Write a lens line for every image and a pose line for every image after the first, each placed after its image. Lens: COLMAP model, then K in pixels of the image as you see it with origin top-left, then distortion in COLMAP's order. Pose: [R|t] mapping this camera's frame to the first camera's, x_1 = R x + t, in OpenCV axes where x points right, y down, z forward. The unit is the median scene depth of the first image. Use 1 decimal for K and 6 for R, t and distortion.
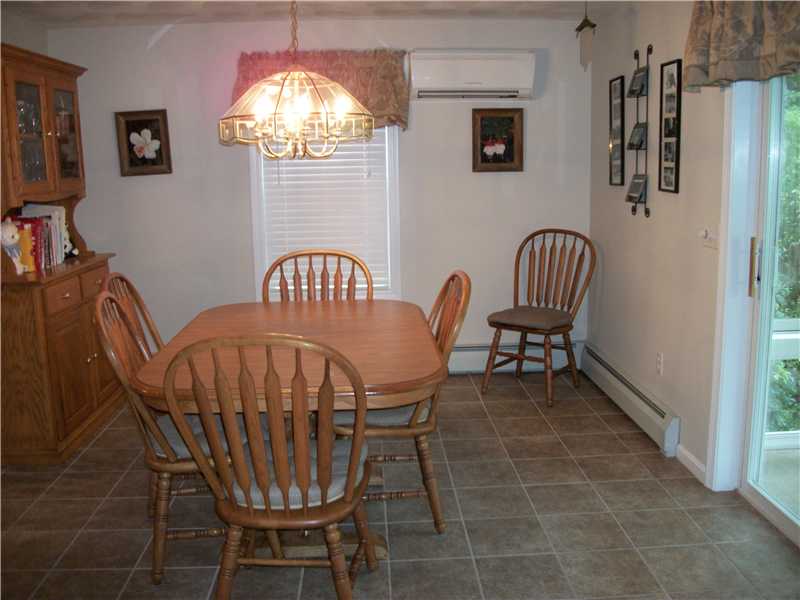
lens RADIAL K [[791.1, 0, 408.6], [0, 791.1, 300.9], [0, 0, 1]] dist [-0.119858, 0.000000]
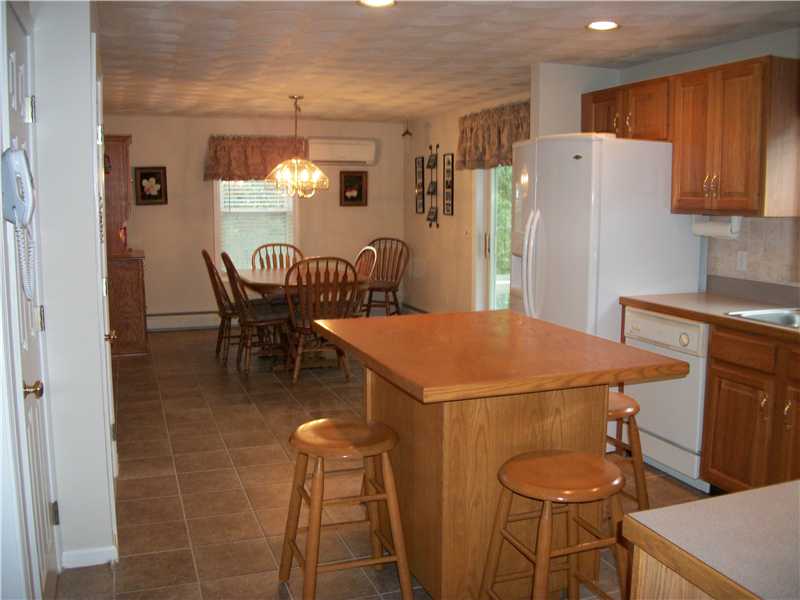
lens RADIAL K [[791.1, 0, 399.1], [0, 791.1, 299.7], [0, 0, 1]] dist [-0.119858, 0.000000]
pose [[0.961025, -0.016420, 0.275972, -0.336515], [0.031879, 0.998157, -0.051627, 0.169684], [-0.274616, 0.058413, 0.959778, -0.869647]]
